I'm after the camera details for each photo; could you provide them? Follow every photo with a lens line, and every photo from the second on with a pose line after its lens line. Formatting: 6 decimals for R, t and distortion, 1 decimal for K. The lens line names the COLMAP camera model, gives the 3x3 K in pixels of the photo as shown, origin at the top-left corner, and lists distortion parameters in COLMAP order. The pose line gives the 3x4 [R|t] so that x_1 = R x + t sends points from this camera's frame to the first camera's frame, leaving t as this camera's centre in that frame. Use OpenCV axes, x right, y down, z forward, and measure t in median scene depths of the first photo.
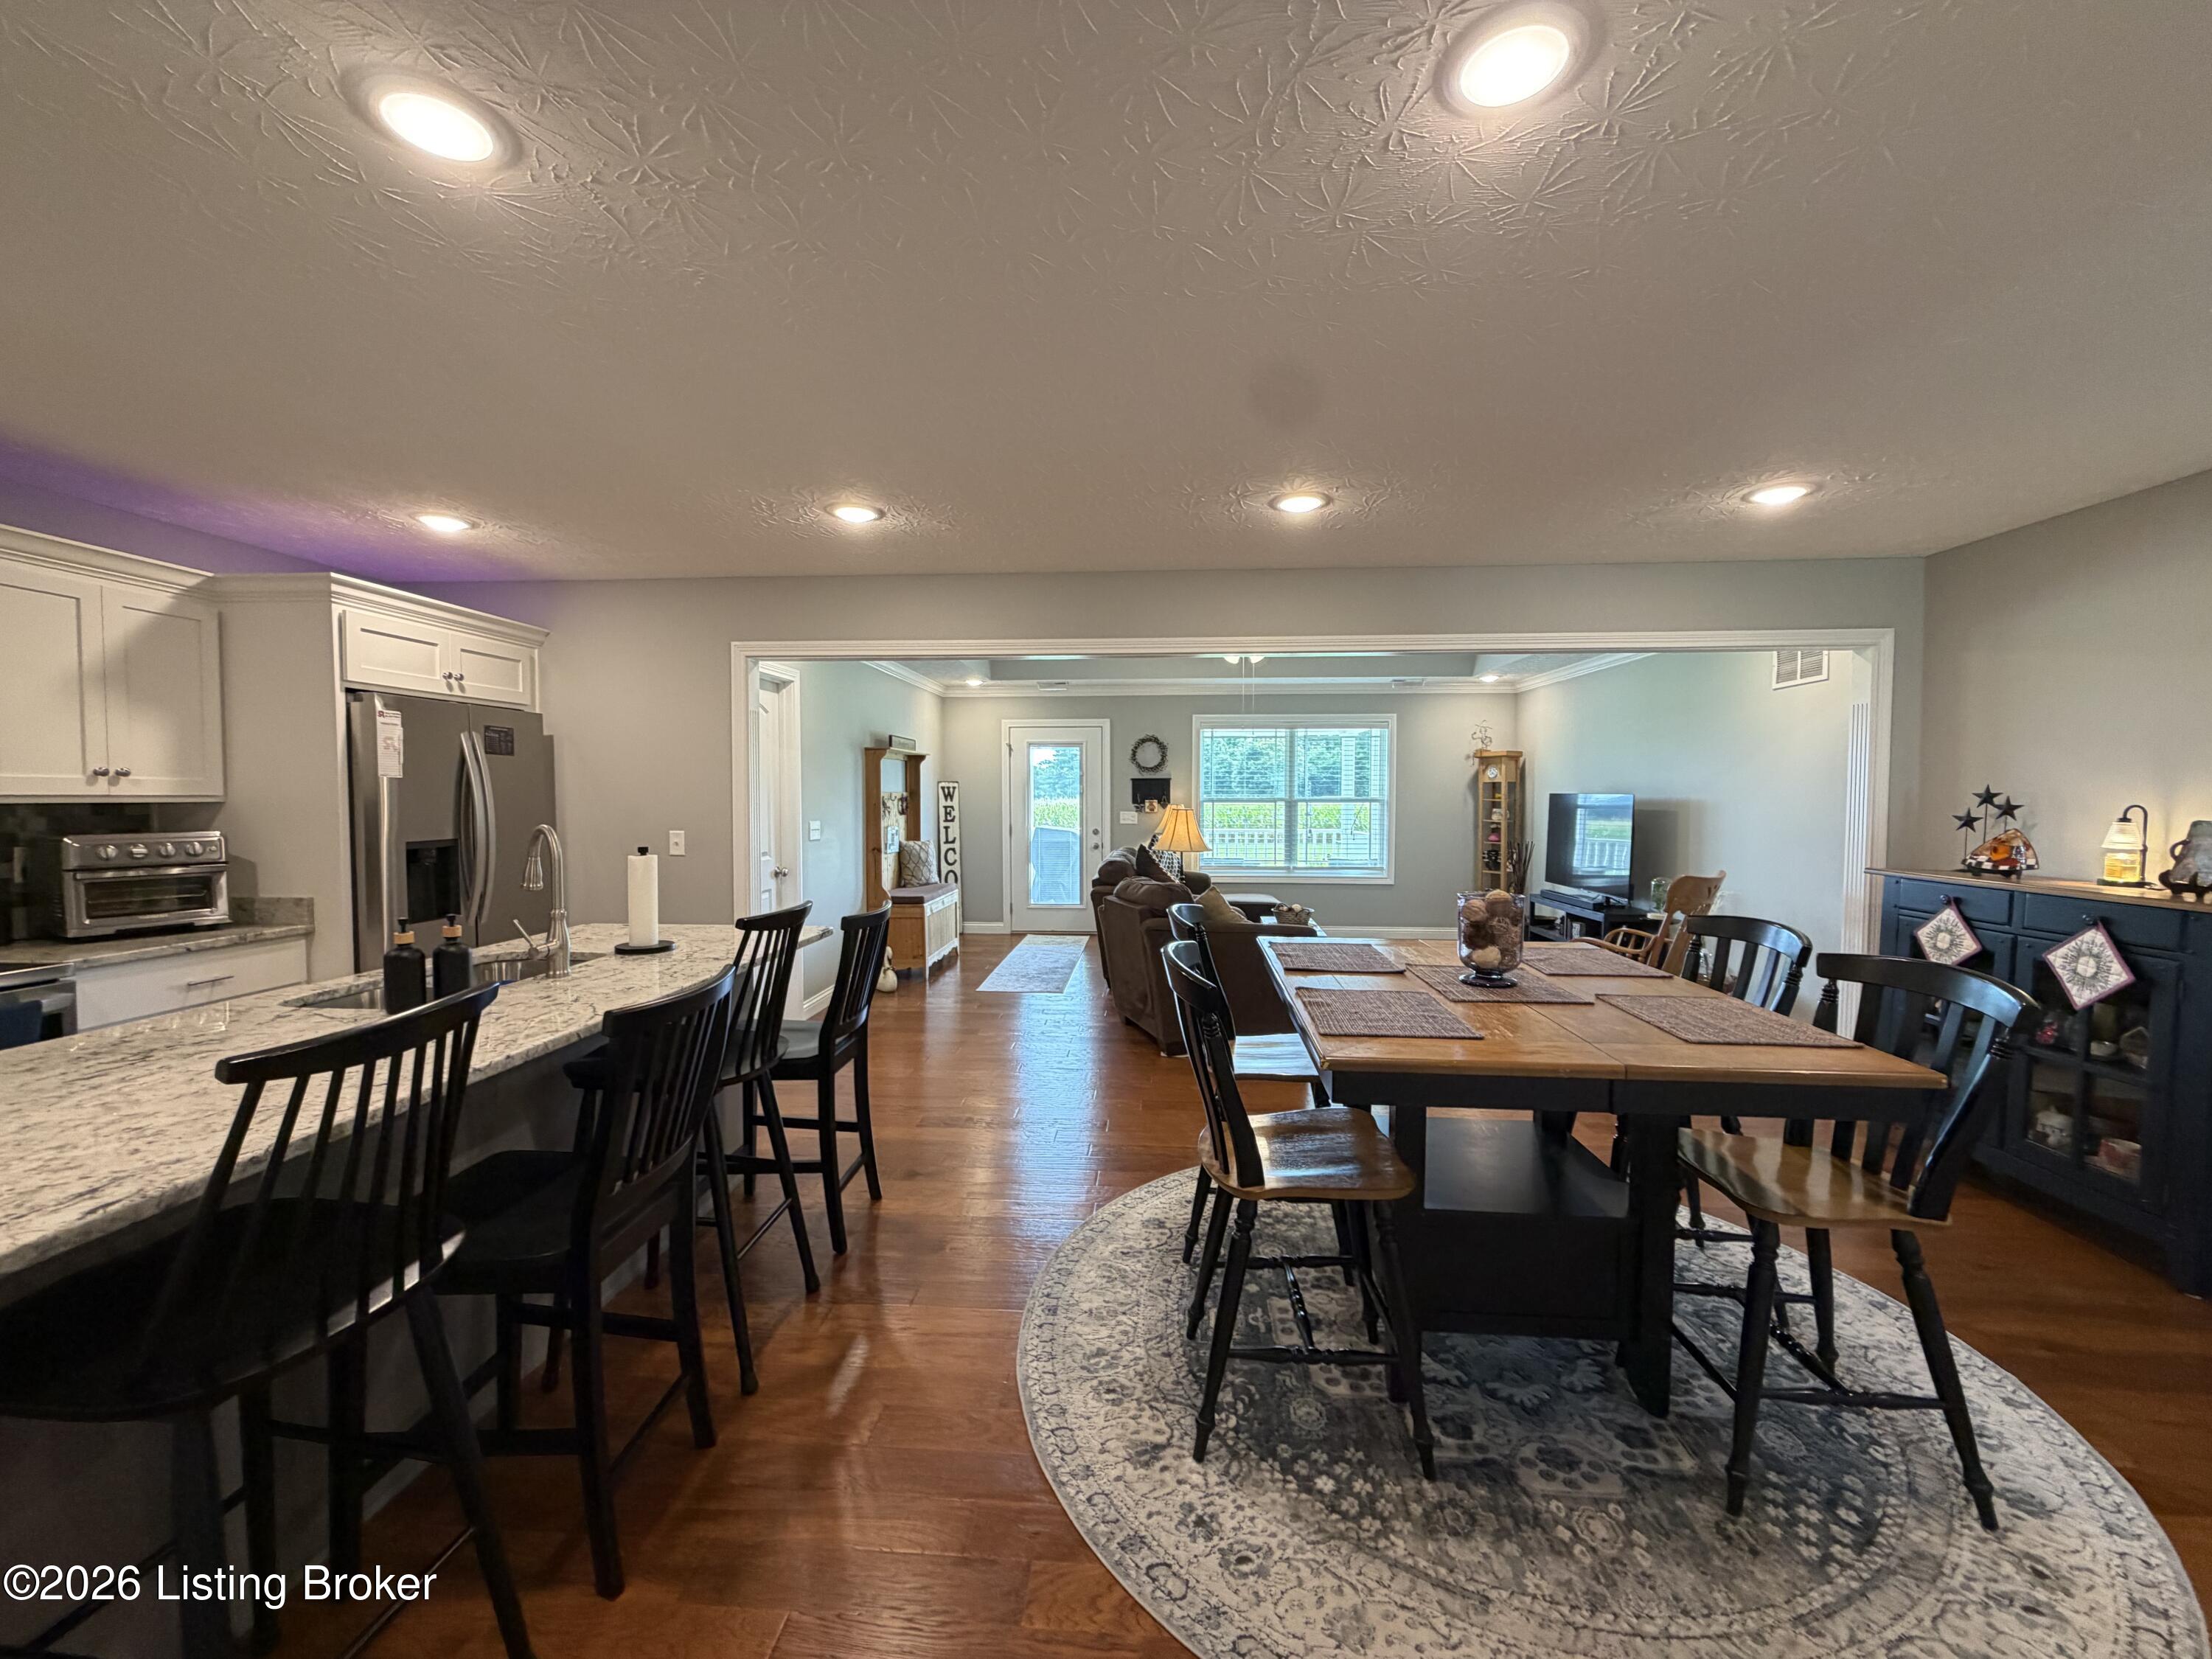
lens RADIAL K [[881.8, 0, 1101.3], [0, 881.8, 832.4], [0, 0, 1]] dist [0.000196, -0.000024]
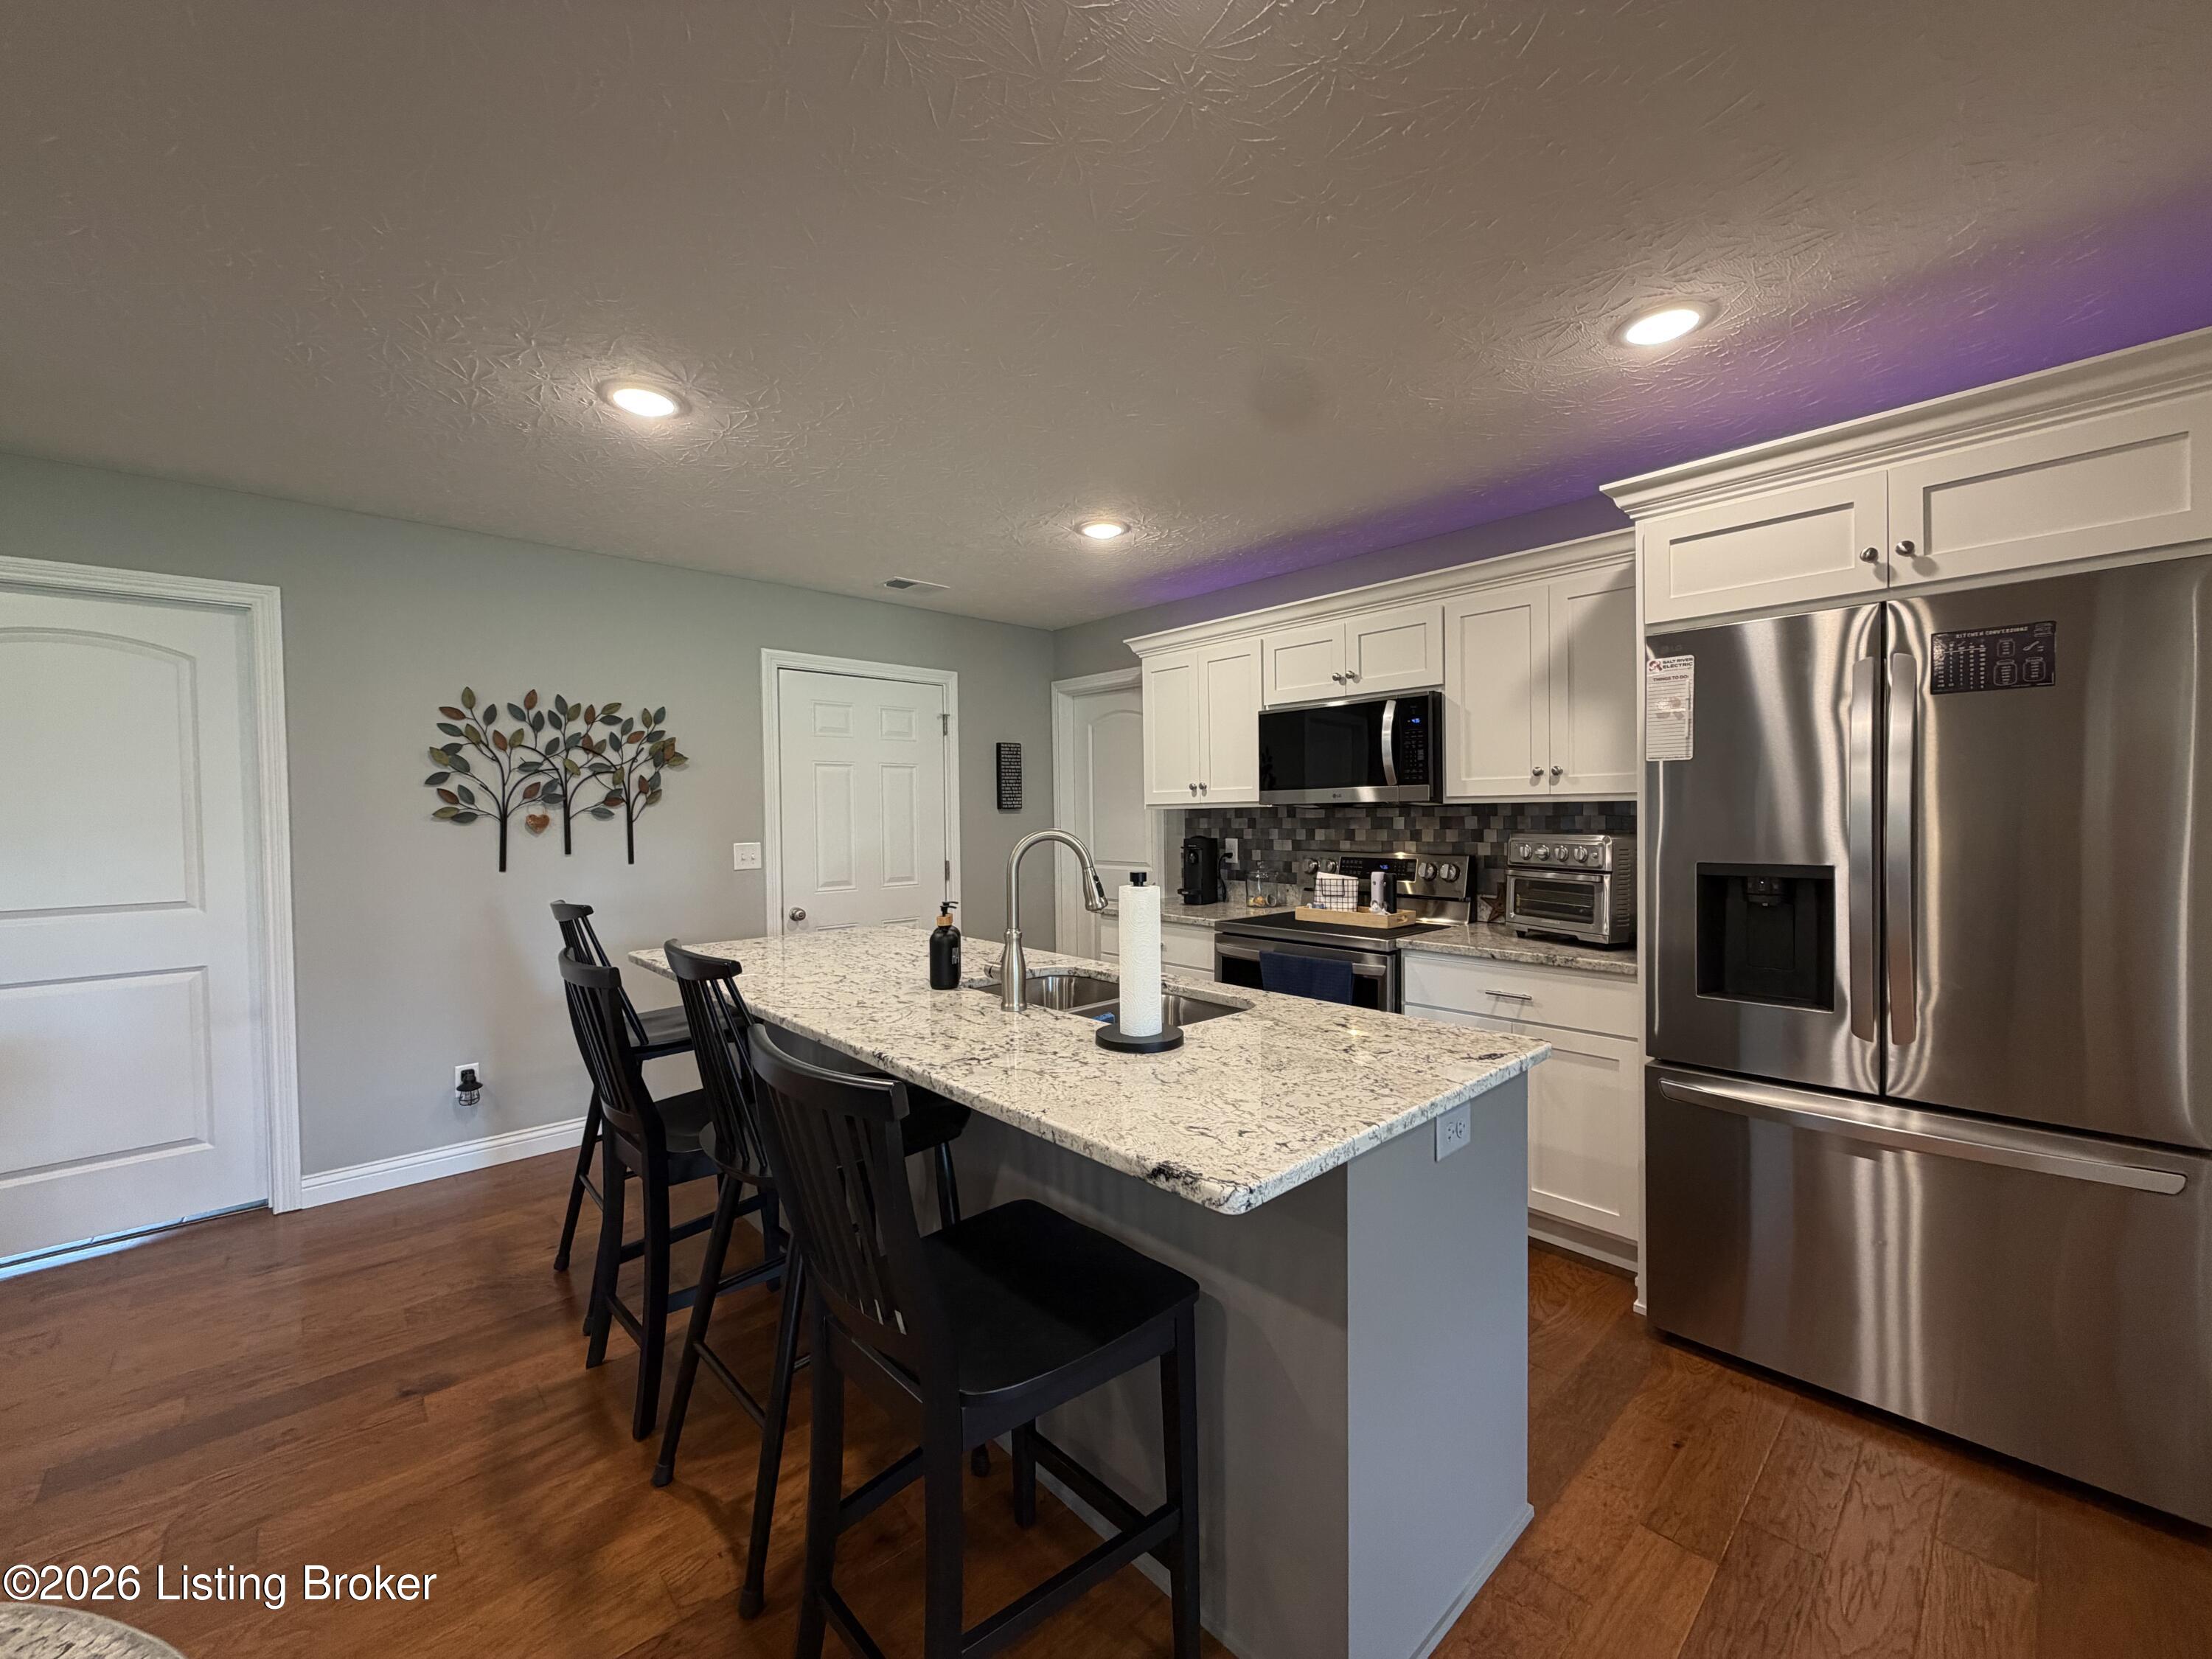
lens RADIAL K [[881.8, 0, 1104.2], [0, 881.8, 831.6], [0, 0, 1]] dist [0.000196, -0.000024]
pose [[-0.686117, 0.021996, -0.727159, -0.025142], [-0.019084, 0.998655, 0.048216, -0.017561], [0.727241, 0.046959, -0.684774, 0.595309]]
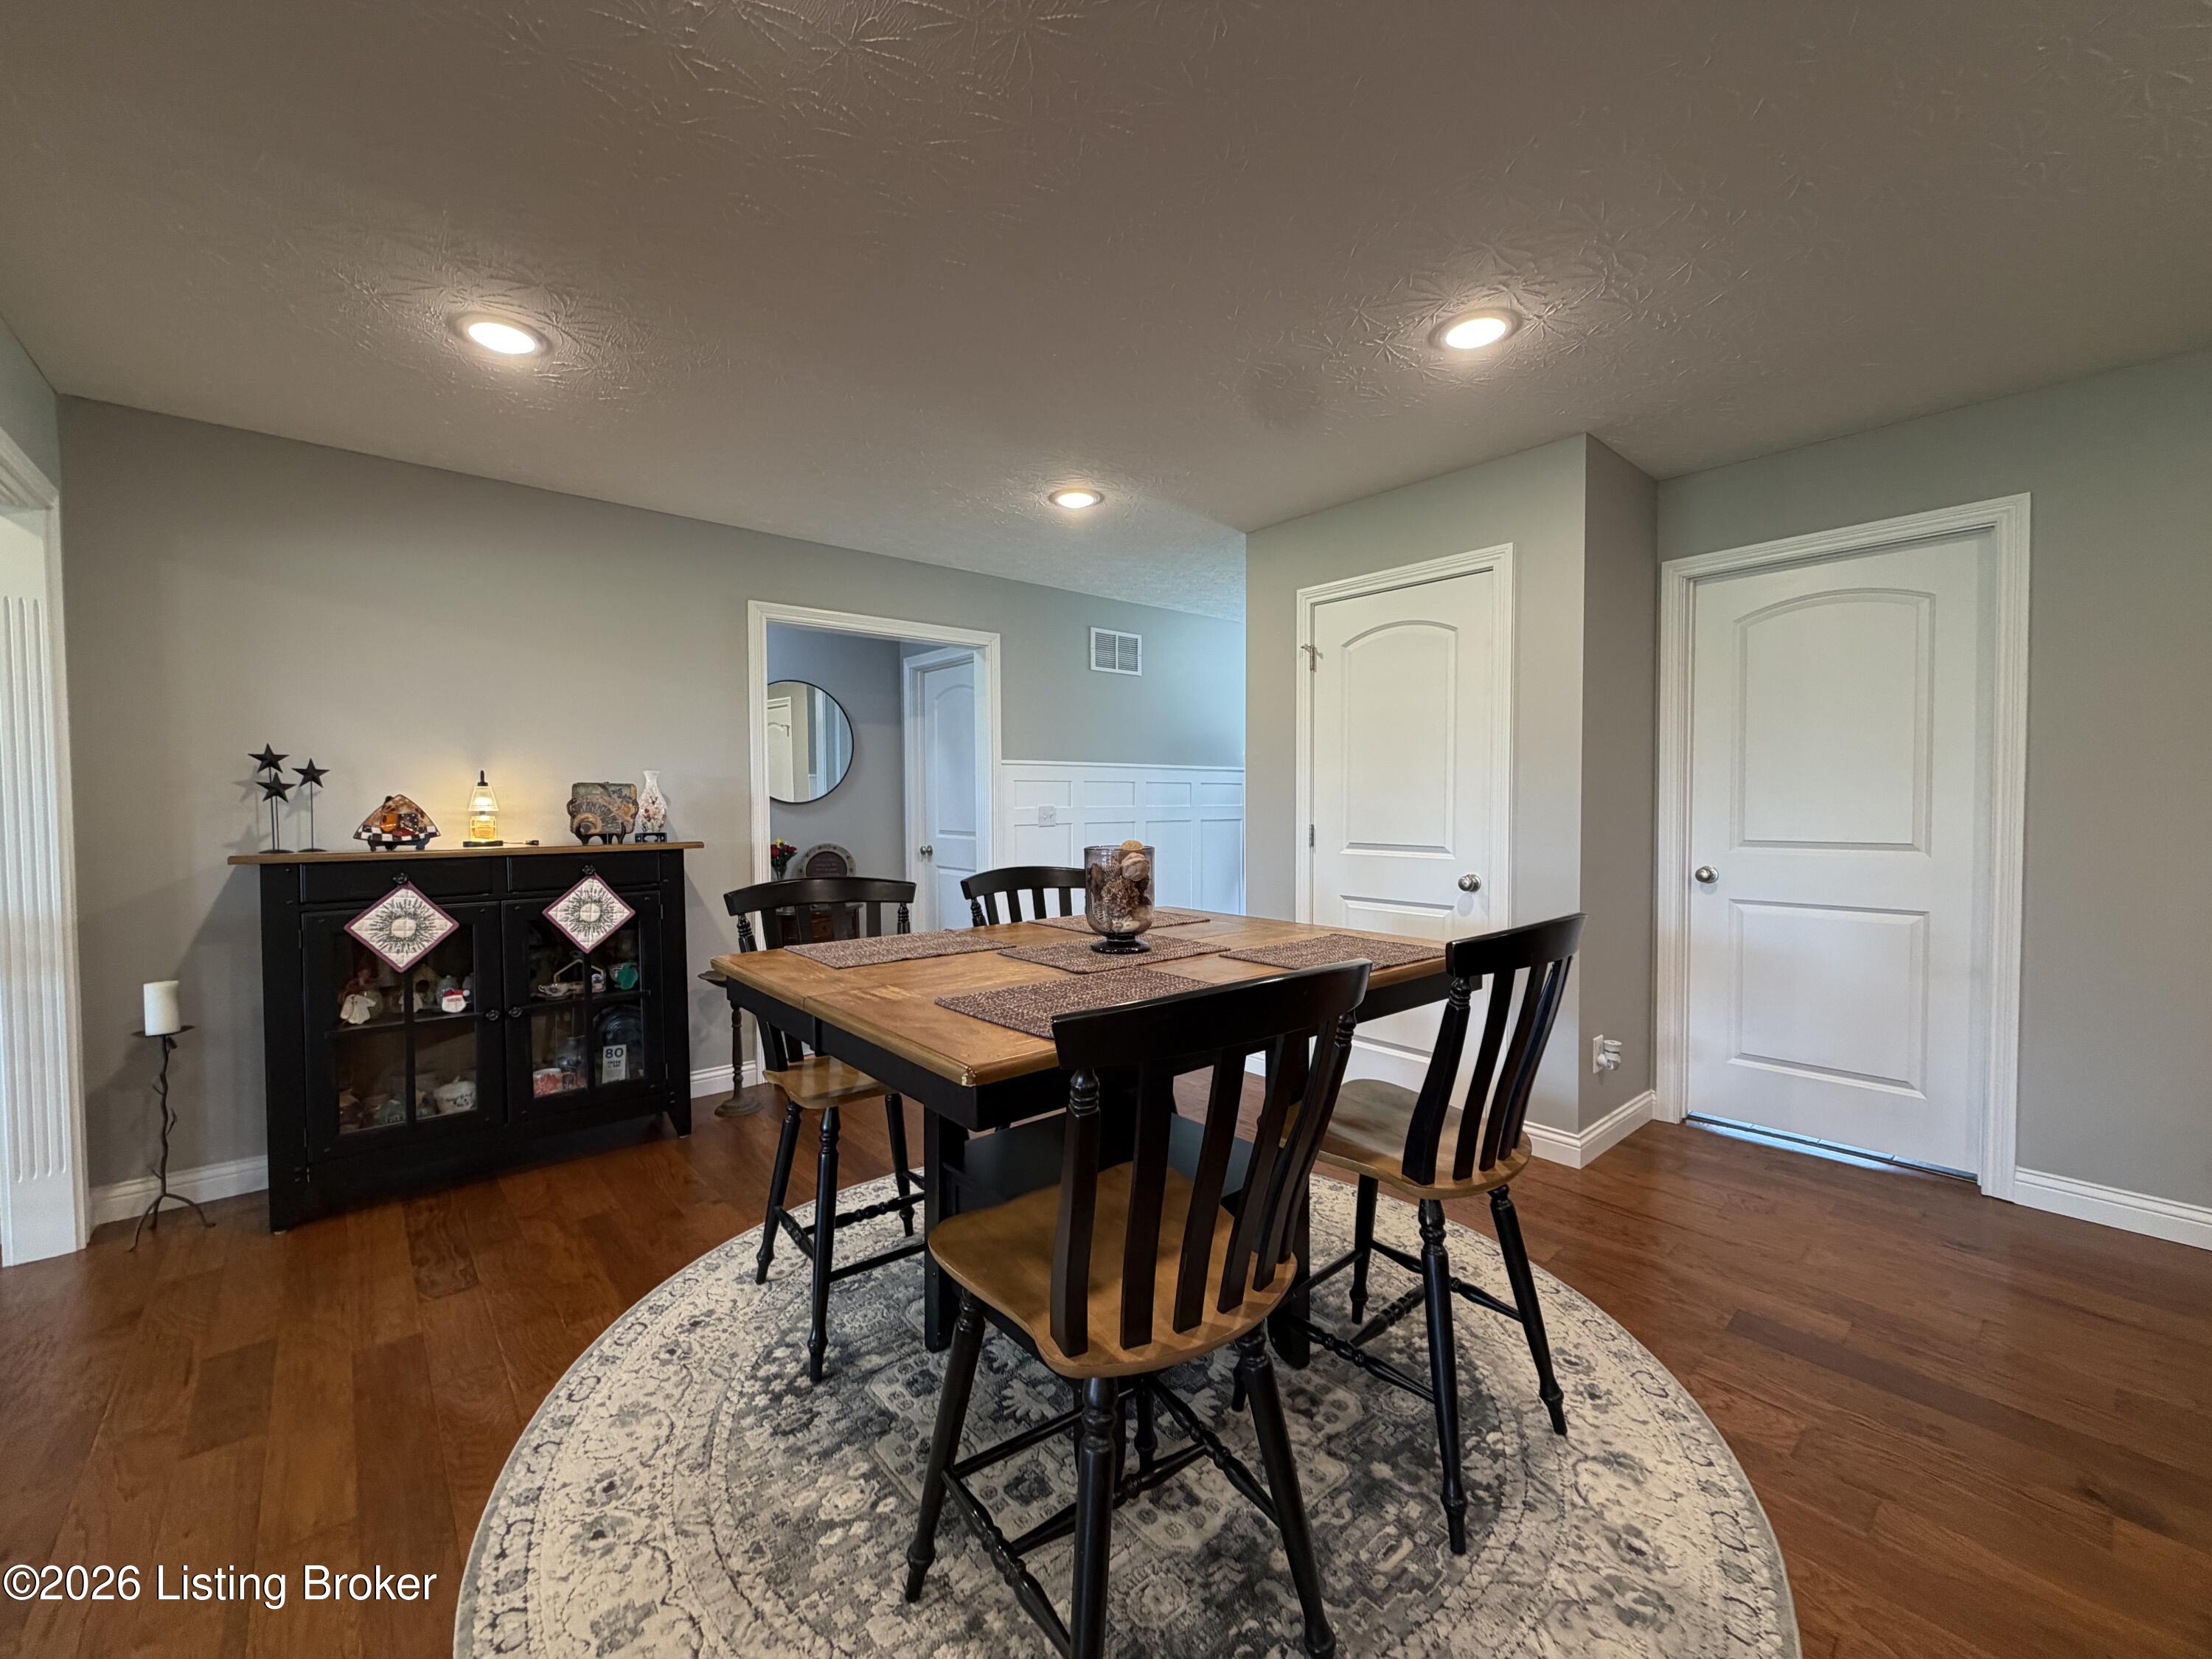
lens RADIAL K [[881.8, 0, 1101.0], [0, 881.8, 825.4], [0, 0, 1]] dist [0.000196, -0.000024]
pose [[-0.706388, -0.018410, 0.707585, -0.055398], [0.033304, 0.997690, 0.059206, -0.001252], [-0.707040, 0.065388, -0.704144, 0.554247]]
